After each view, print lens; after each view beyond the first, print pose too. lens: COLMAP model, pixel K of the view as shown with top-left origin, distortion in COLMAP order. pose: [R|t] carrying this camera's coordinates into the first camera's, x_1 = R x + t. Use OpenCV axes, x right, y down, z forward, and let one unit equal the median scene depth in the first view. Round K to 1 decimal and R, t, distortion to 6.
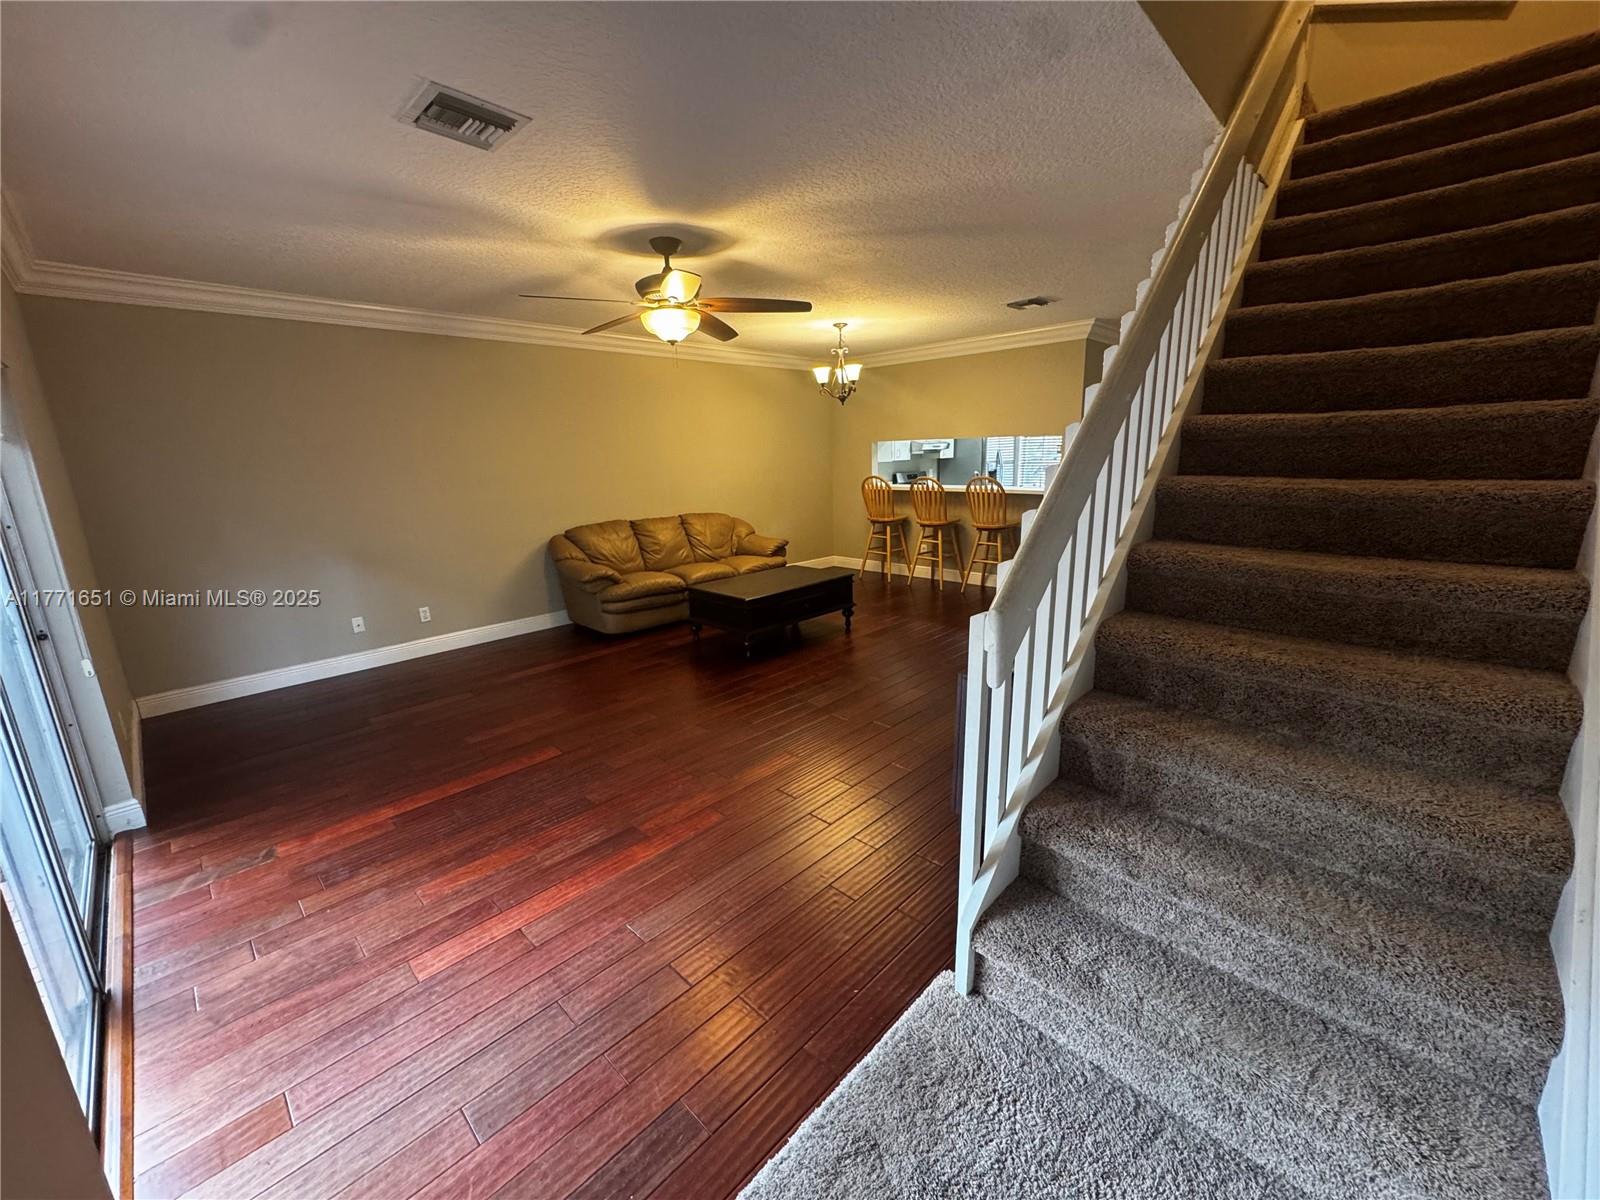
lens RADIAL K [[638.4, 0, 800.2], [0, 638.4, 602.4], [0, 0, 1]] dist [-0.003701, 0.000941]
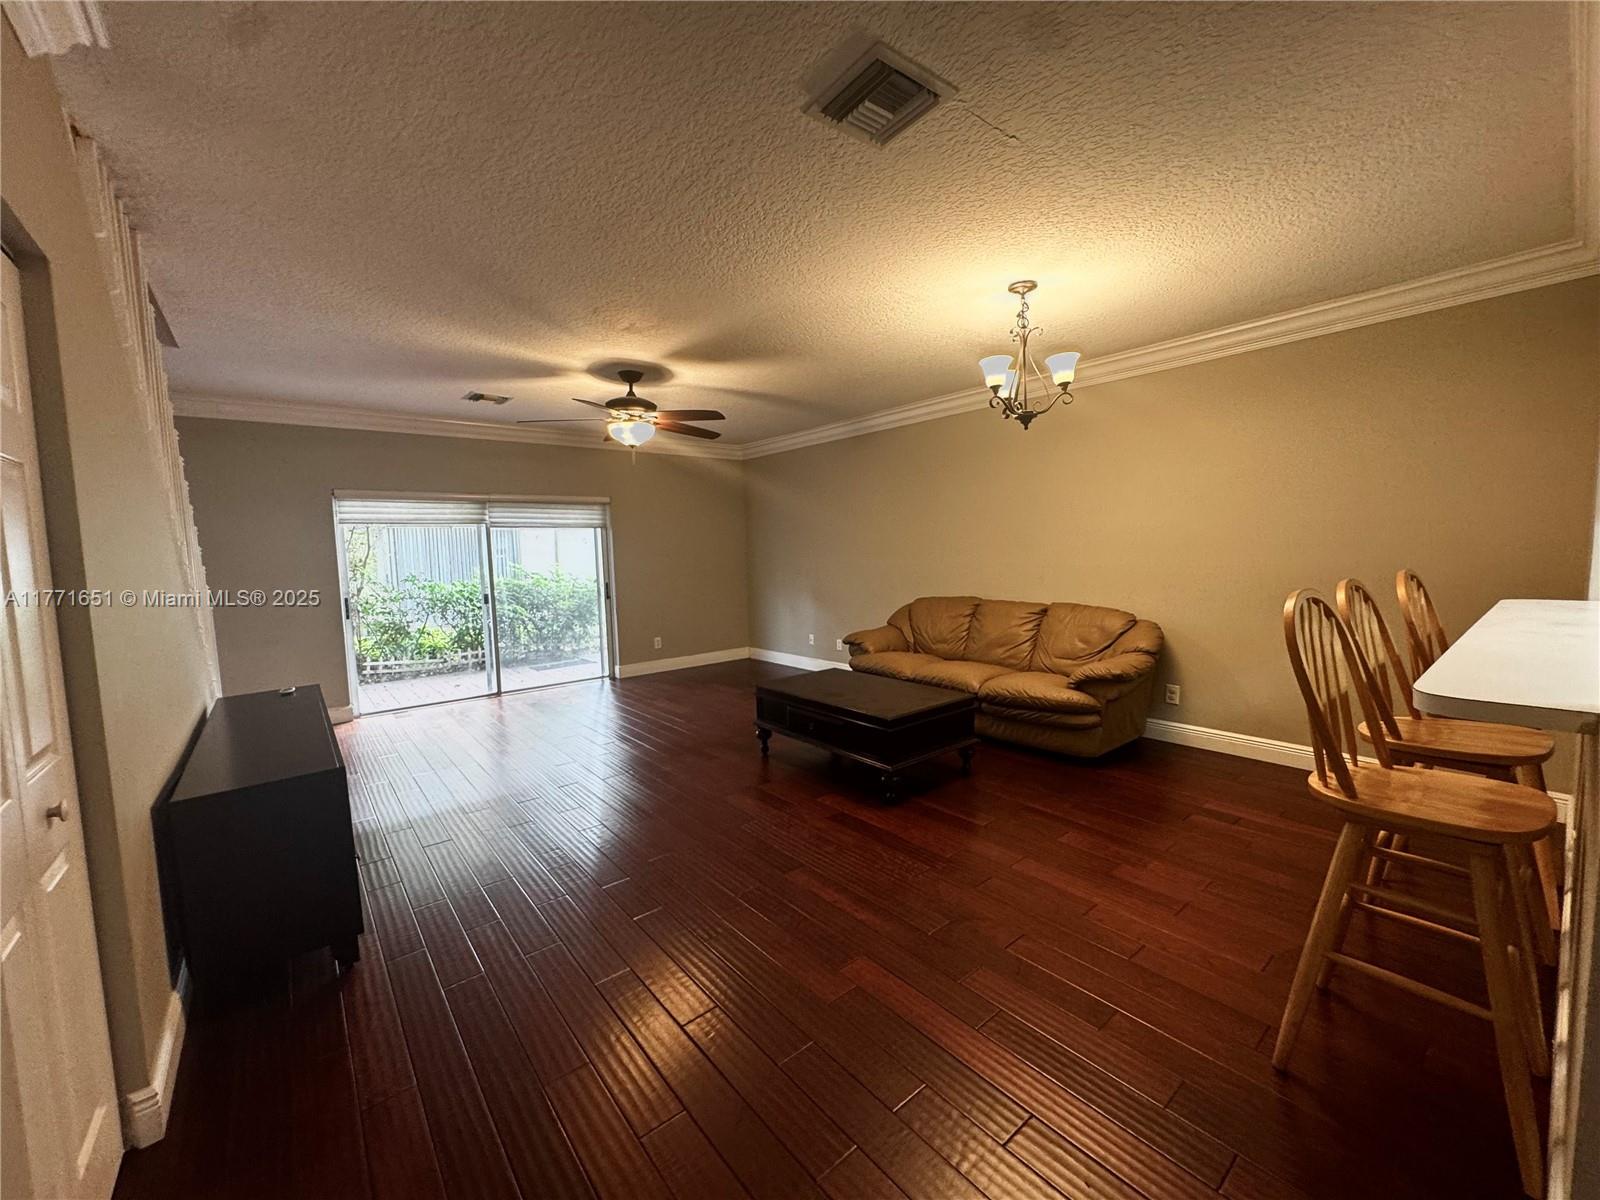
lens RADIAL K [[638.4, 0, 798.9], [0, 638.4, 602.5], [0, 0, 1]] dist [-0.003701, 0.000941]
pose [[-0.120855, 0.114889, -0.985999, 0.597004], [-0.200089, 0.970073, 0.137559, -0.191590], [0.972296, 0.213912, -0.094250, 0.842000]]
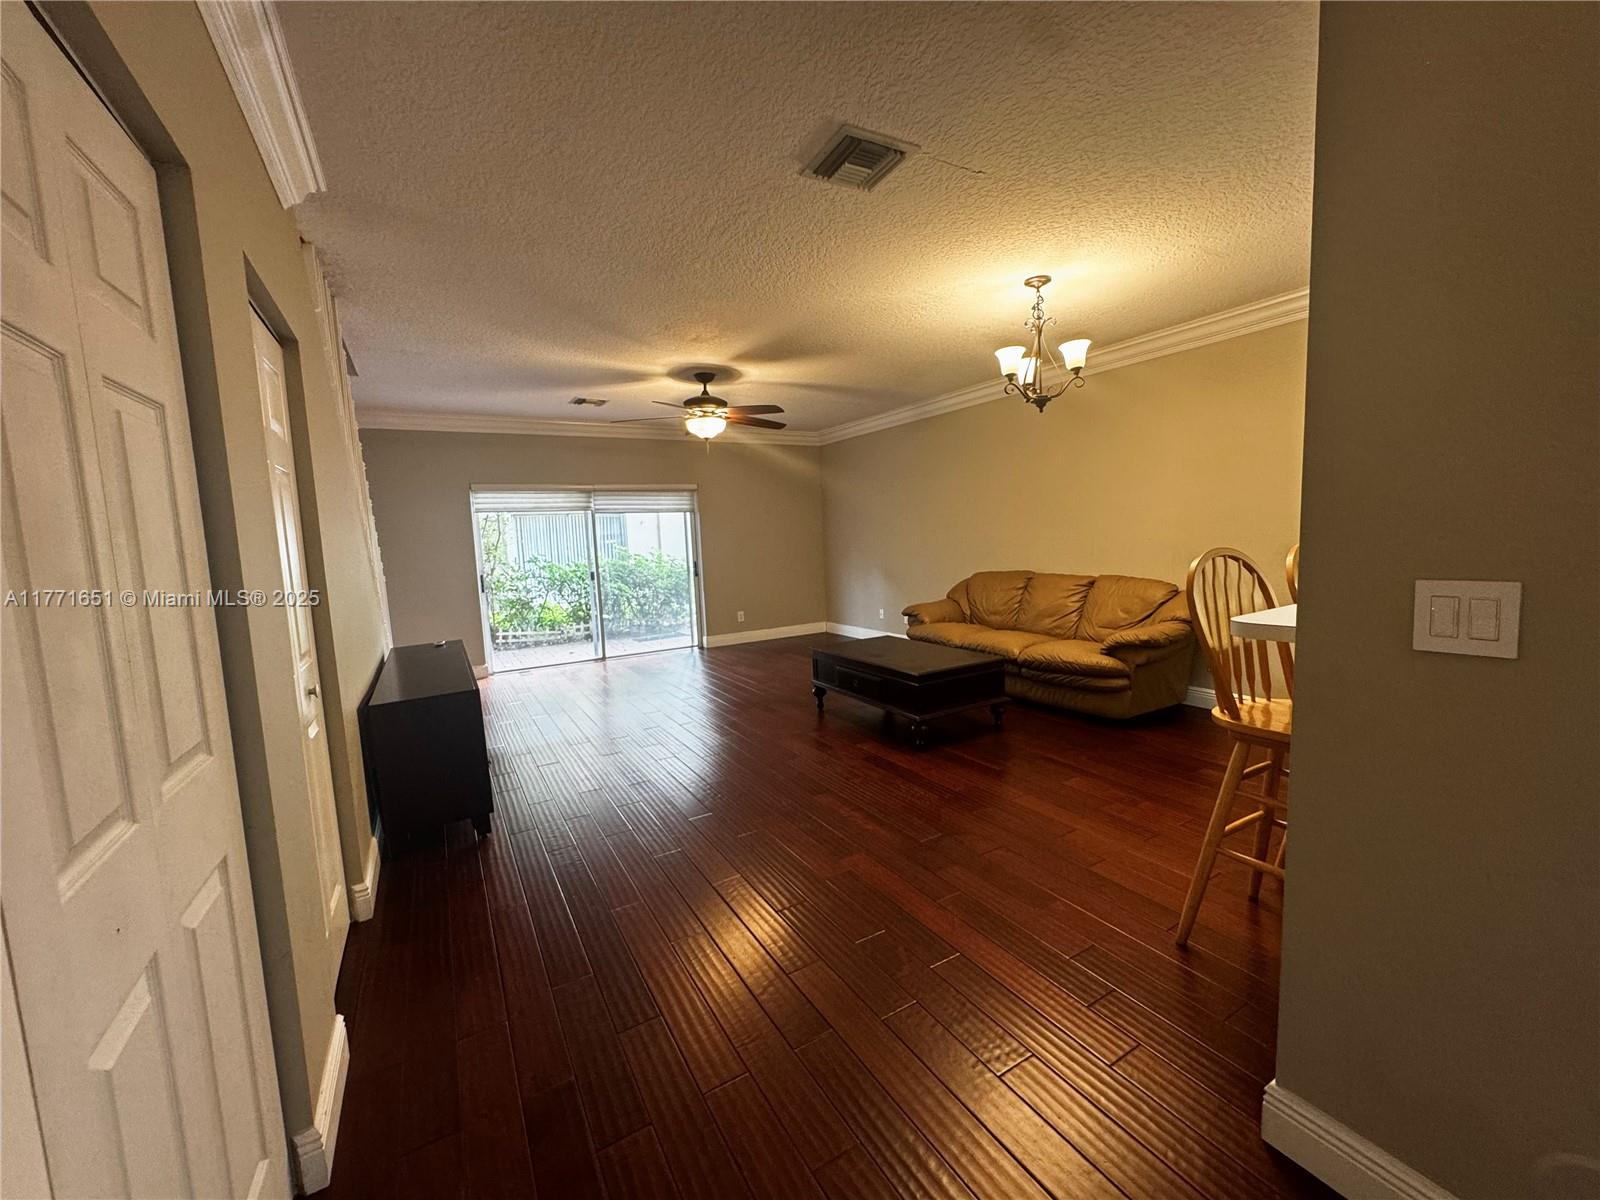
lens RADIAL K [[638.4, 0, 799.4], [0, 638.4, 603.5], [0, 0, 1]] dist [-0.003701, 0.000941]
pose [[-0.275071, 0.141338, -0.950978, 0.668762], [-0.174352, 0.965401, 0.193913, -0.201550], [0.945483, 0.219144, -0.240911, 0.911114]]
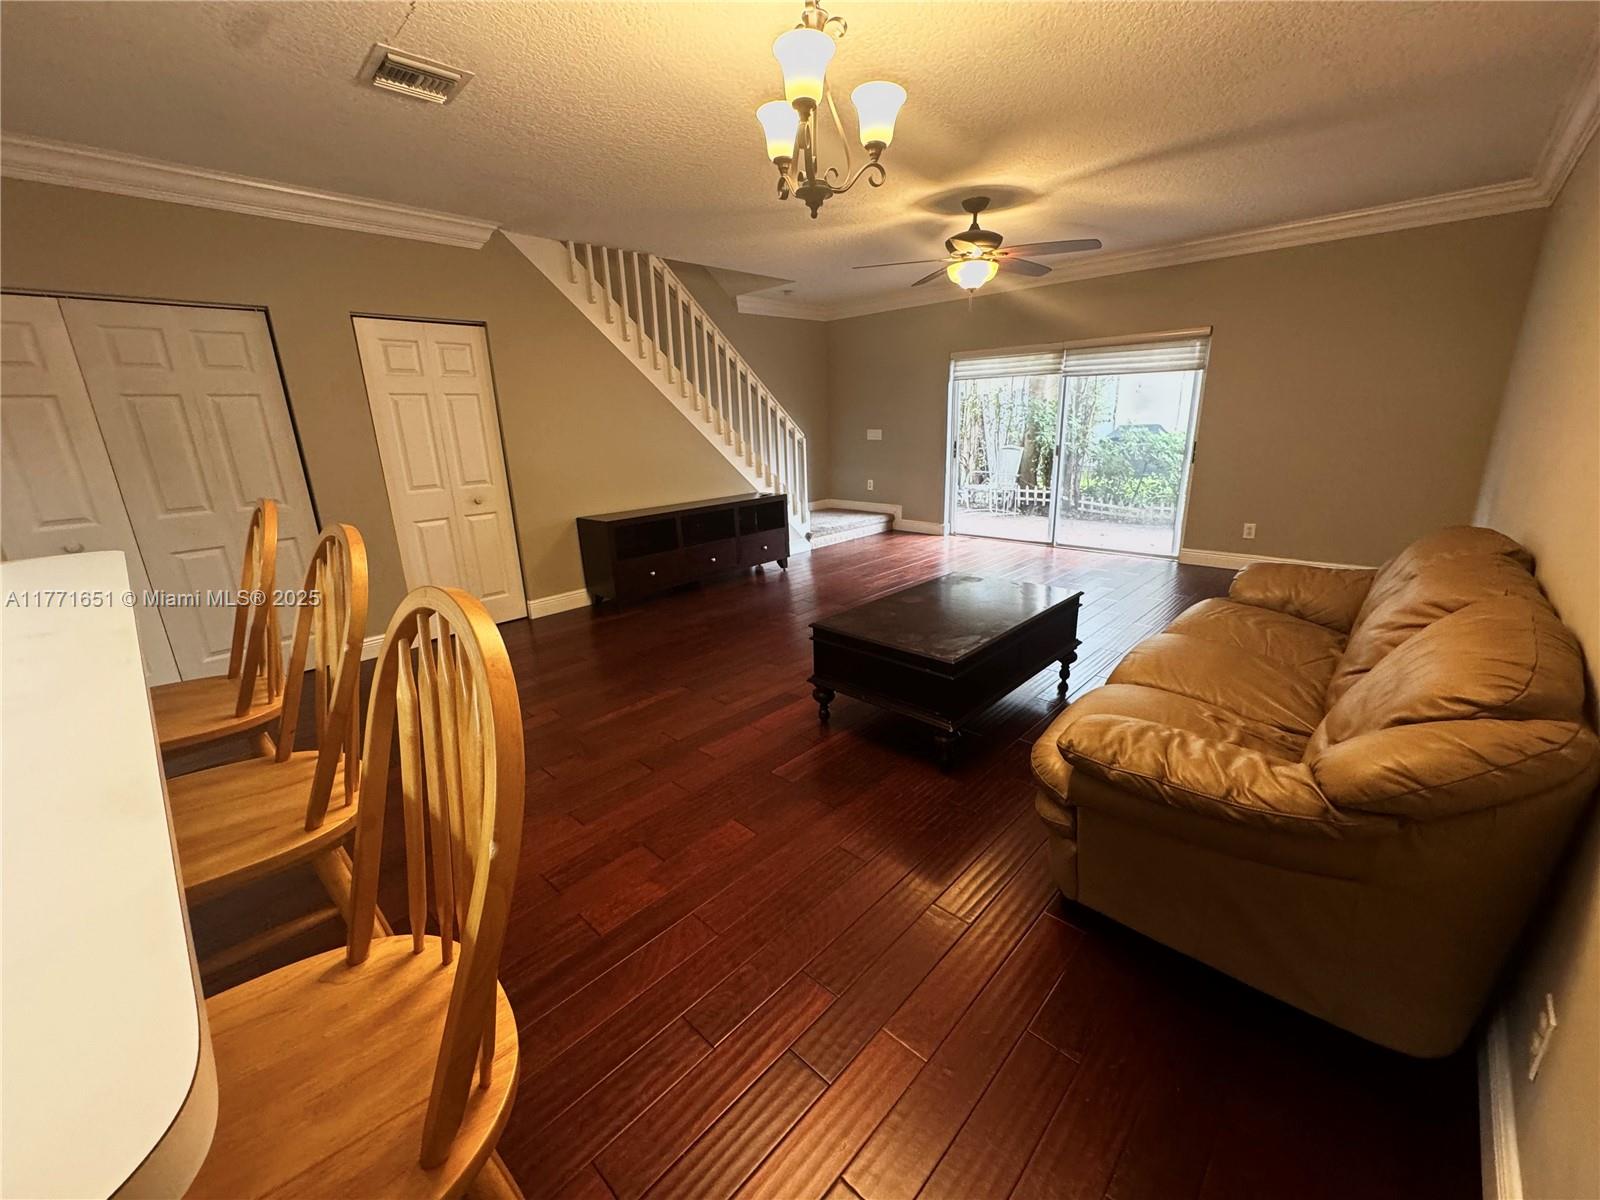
lens RADIAL K [[638.4, 0, 795.4], [0, 638.4, 596.4], [0, 0, 1]] dist [-0.003701, 0.000941]
pose [[-0.998306, 0.054010, 0.021633, 0.073496], [0.057693, 0.870880, 0.488098, -0.281521], [0.007522, 0.488520, -0.872520, 1.278034]]
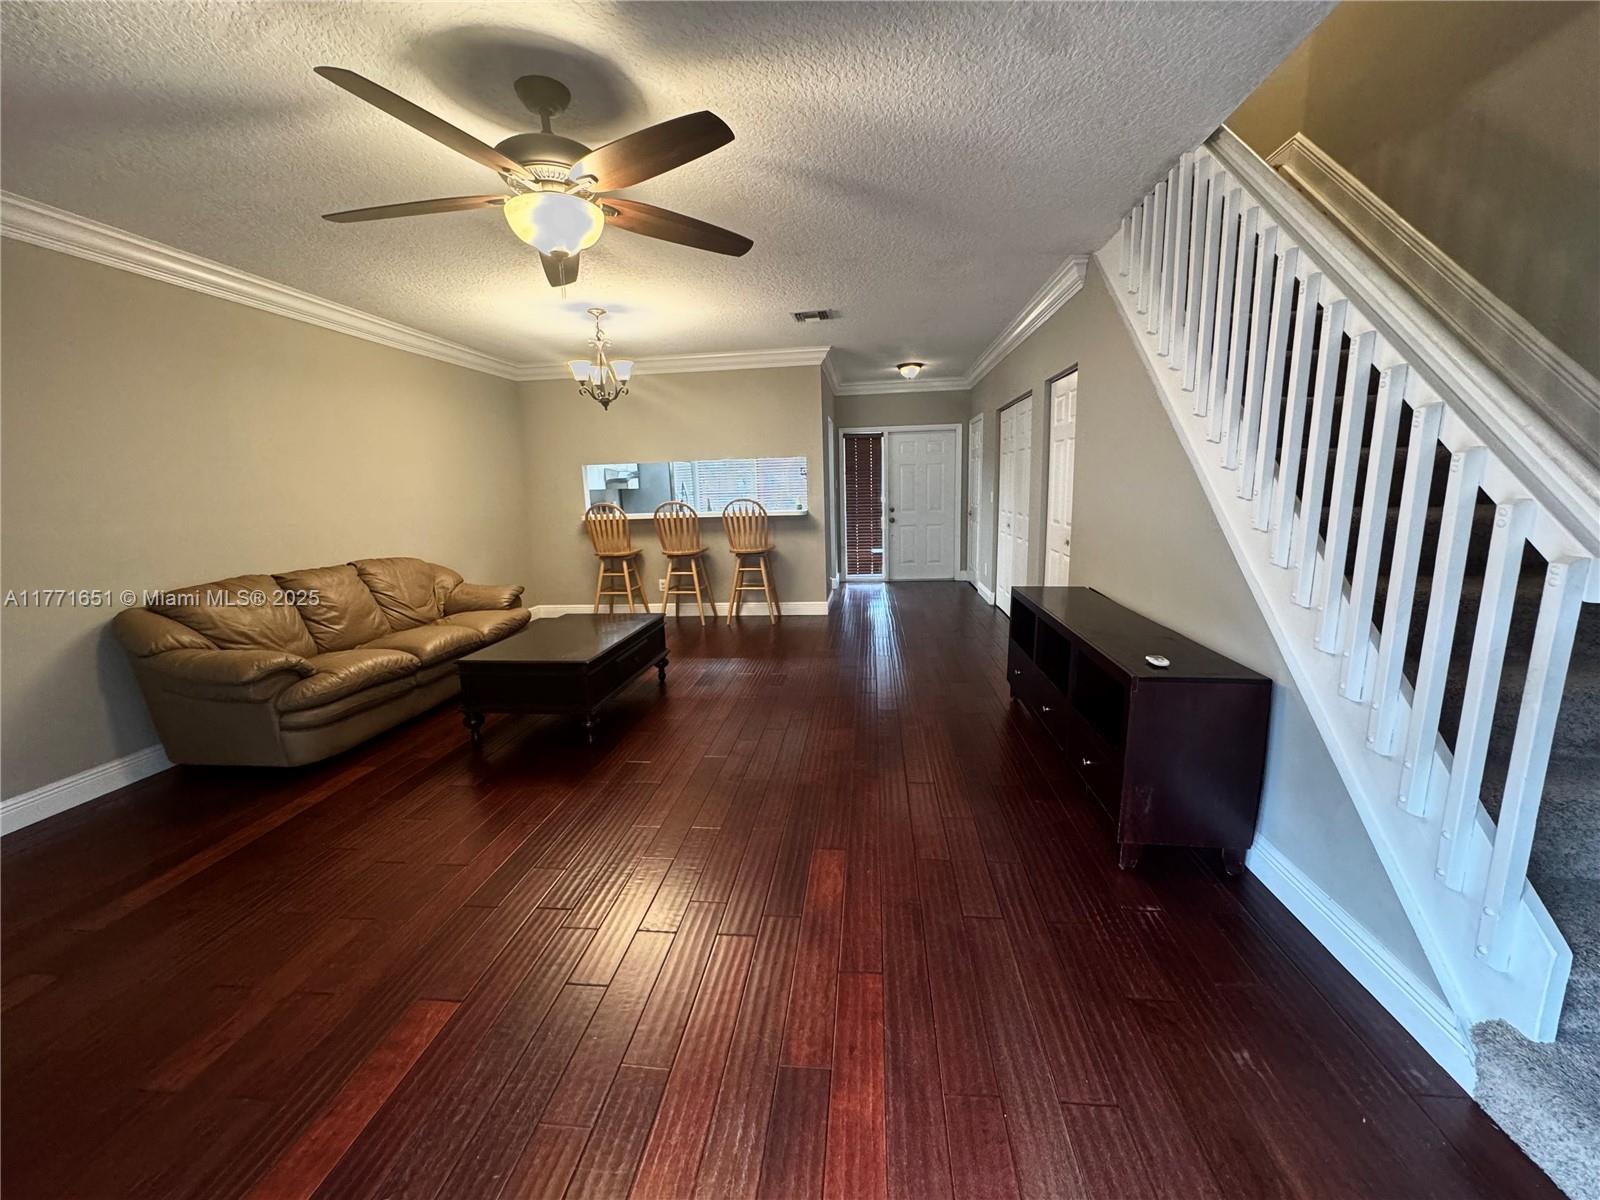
lens RADIAL K [[638.4, 0, 789.2], [0, 638.4, 602.2], [0, 0, 1]] dist [-0.003701, 0.000941]
pose [[0.799424, -0.105856, 0.591367, -0.234385], [0.148325, 0.988659, -0.023537, -0.015230], [-0.582169, 0.106530, 0.806059, 0.227962]]
